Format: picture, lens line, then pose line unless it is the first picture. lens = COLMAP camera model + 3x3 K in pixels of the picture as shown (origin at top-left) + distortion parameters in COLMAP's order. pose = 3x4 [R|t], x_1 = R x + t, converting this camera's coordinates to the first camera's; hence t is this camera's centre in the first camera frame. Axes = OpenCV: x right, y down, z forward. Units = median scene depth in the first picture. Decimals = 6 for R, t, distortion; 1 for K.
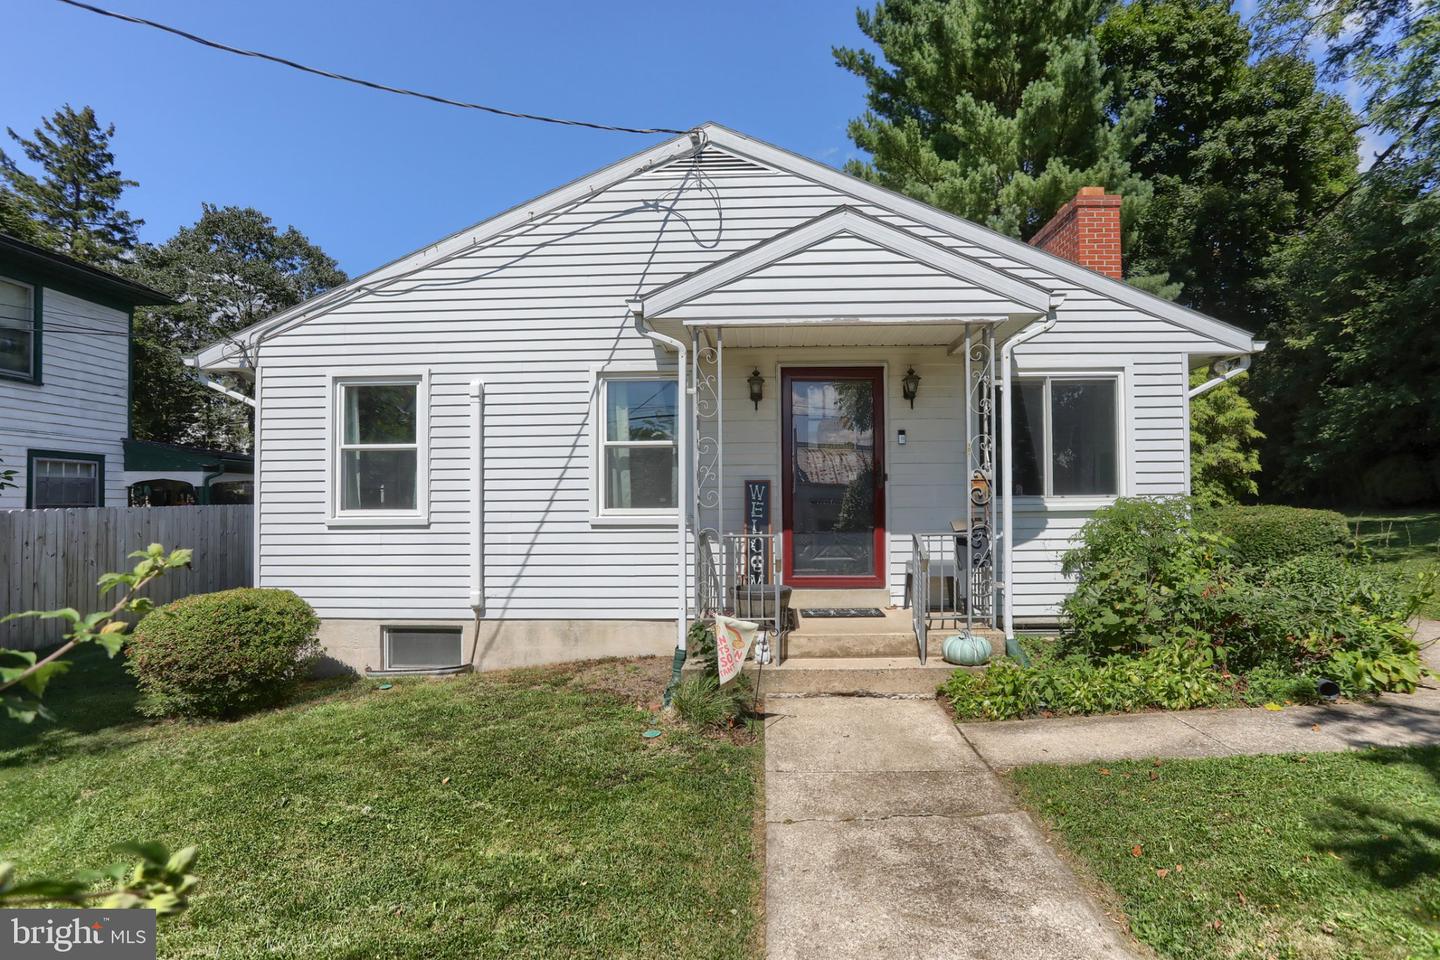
lens RADIAL K [[697.8, 0, 742.4], [0, 697.8, 501.7], [0, 0, 1]] dist [-0.010340, 0.000951]
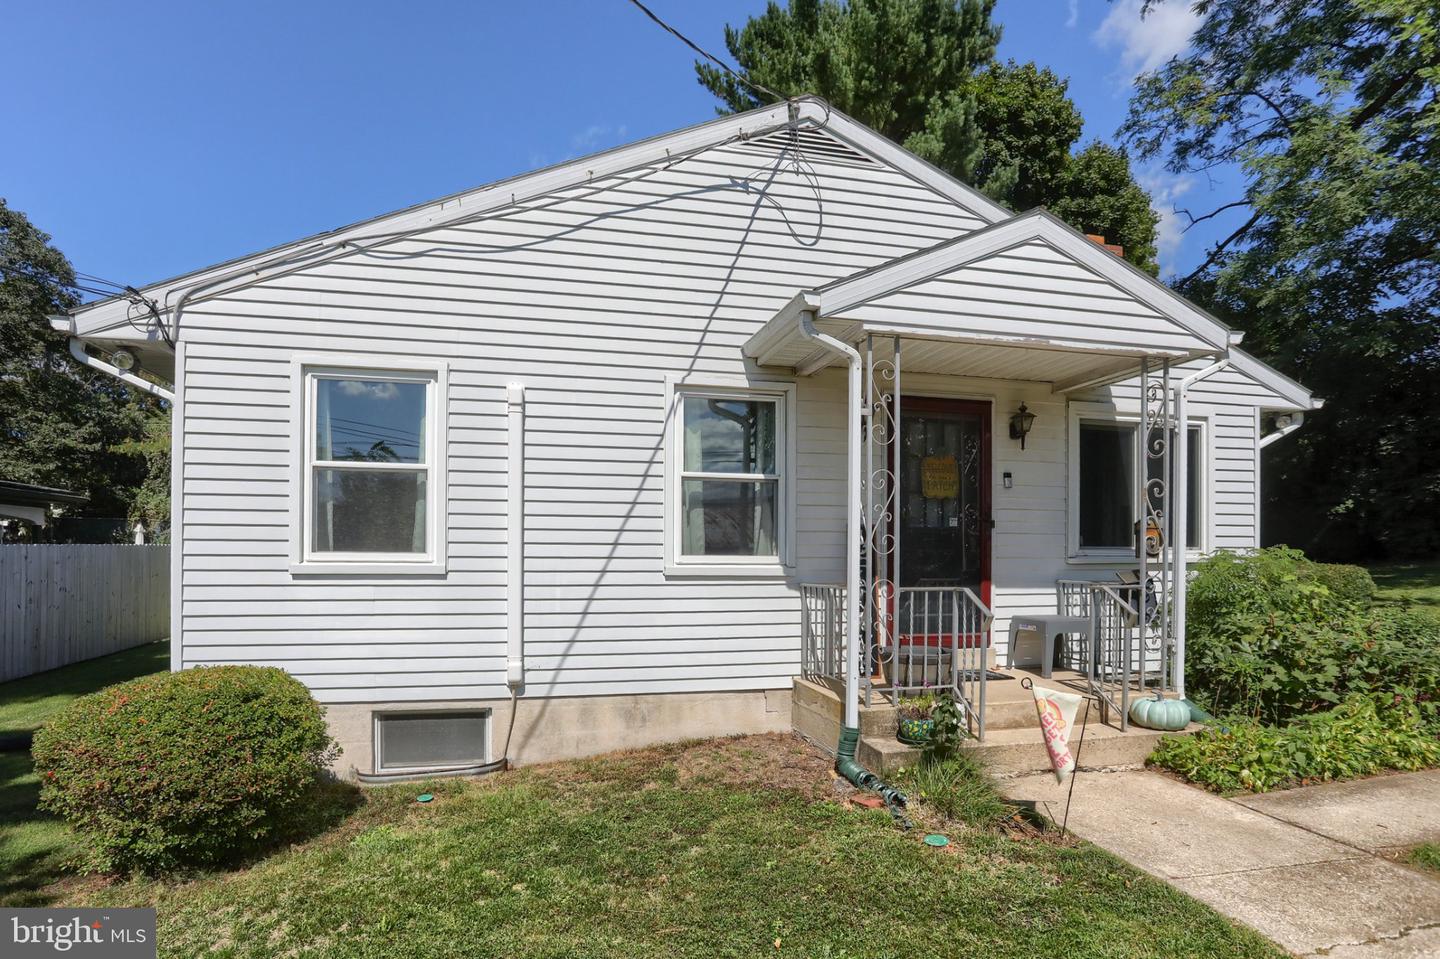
lens RADIAL K [[734.5, 0, 721.7], [0, 734.5, 560.8], [0, 0, 1]] dist [-0.013816, -0.000144]
pose [[0.966568, 0.010805, 0.256183, -0.363838], [-0.013985, 0.999846, 0.010592, 0.006868], [-0.256029, -0.013821, 0.966570, 0.168693]]
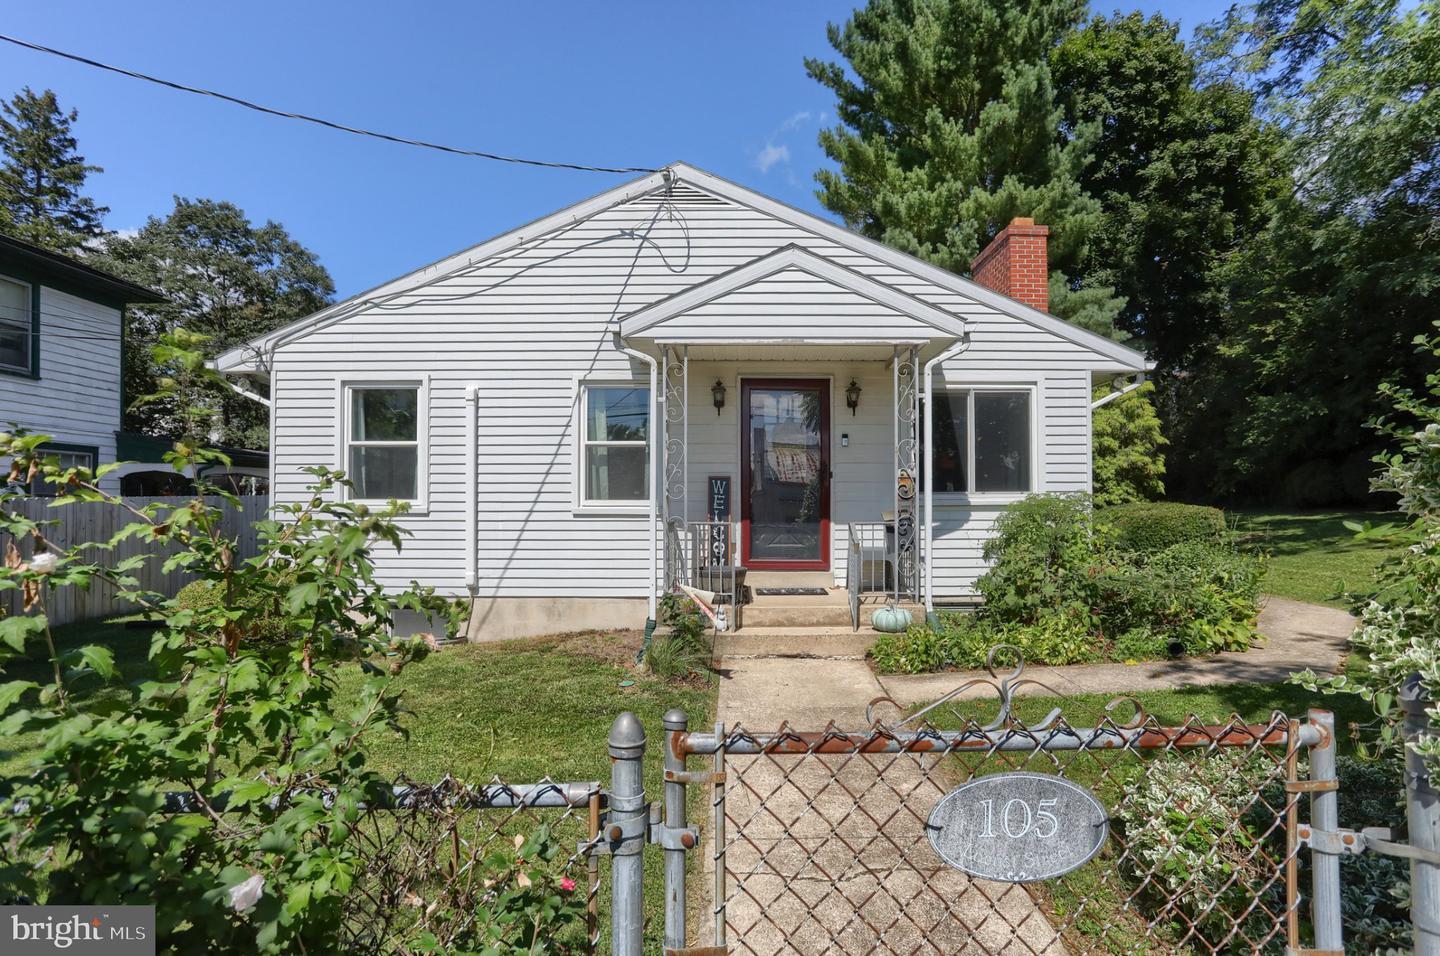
lens RADIAL K [[692.6, 0, 745.2], [0, 692.6, 507.9], [0, 0, 1]] dist [-0.017085, 0.005799]
pose [[0.999068, 0.006892, 0.042614, 0.015650], [-0.007459, 0.999886, 0.013162, 0.006062], [-0.042519, -0.013468, 0.999005, -0.139781]]
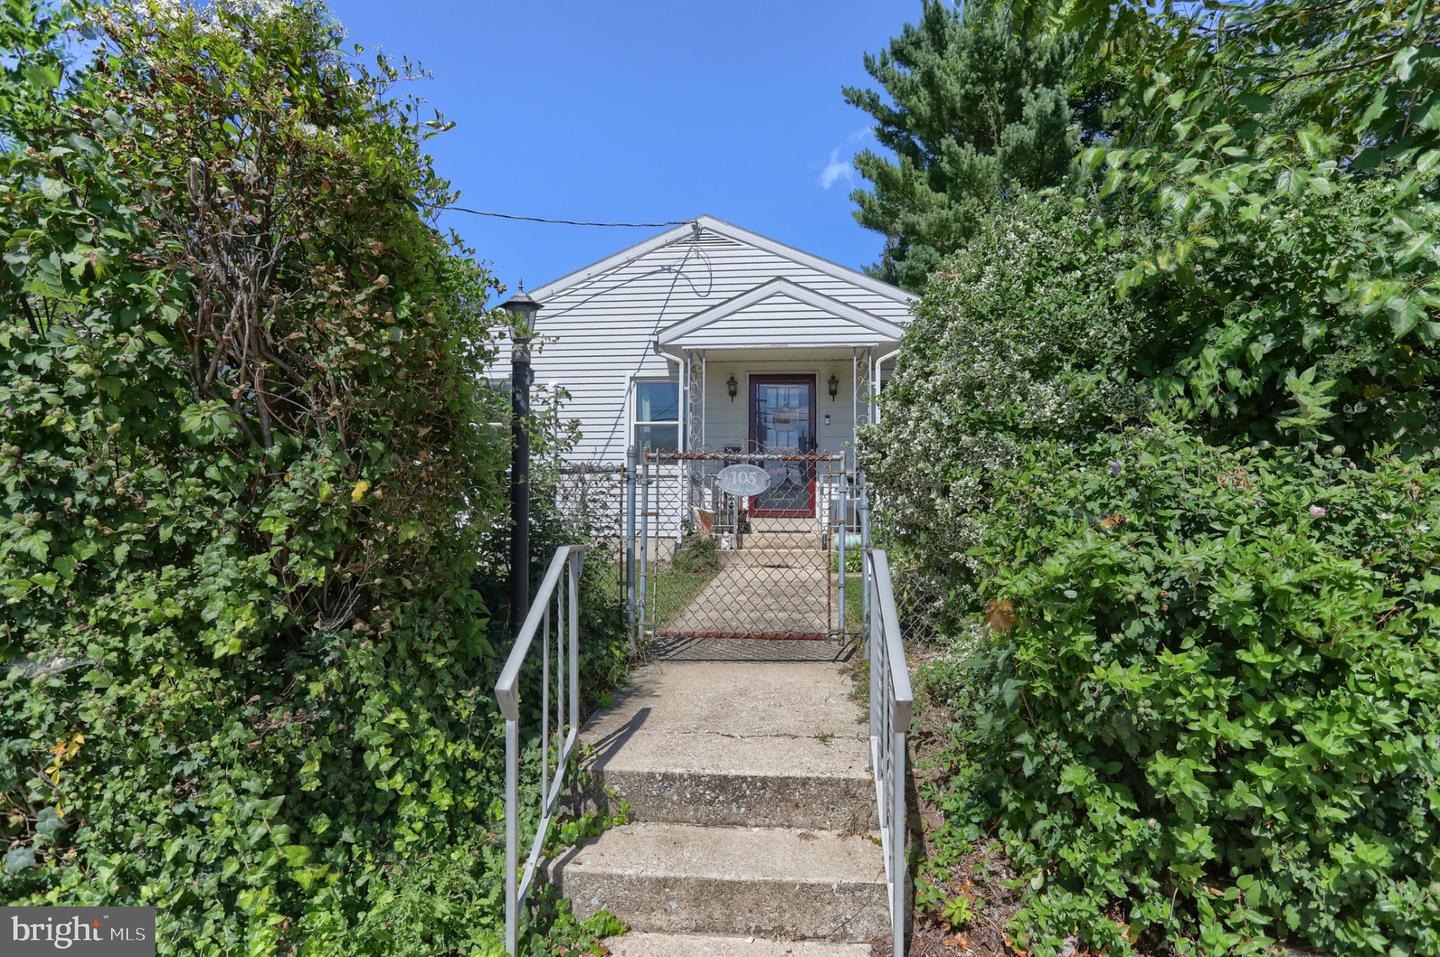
lens RADIAL K [[692.6, 0, 745.2], [0, 692.6, 508.4], [0, 0, 1]] dist [-0.017085, 0.005799]
pose [[0.999178, 0.010525, -0.039157, 0.108143], [-0.010381, 0.999939, 0.003882, 0.096343], [0.039196, -0.003473, 0.999226, -0.520215]]
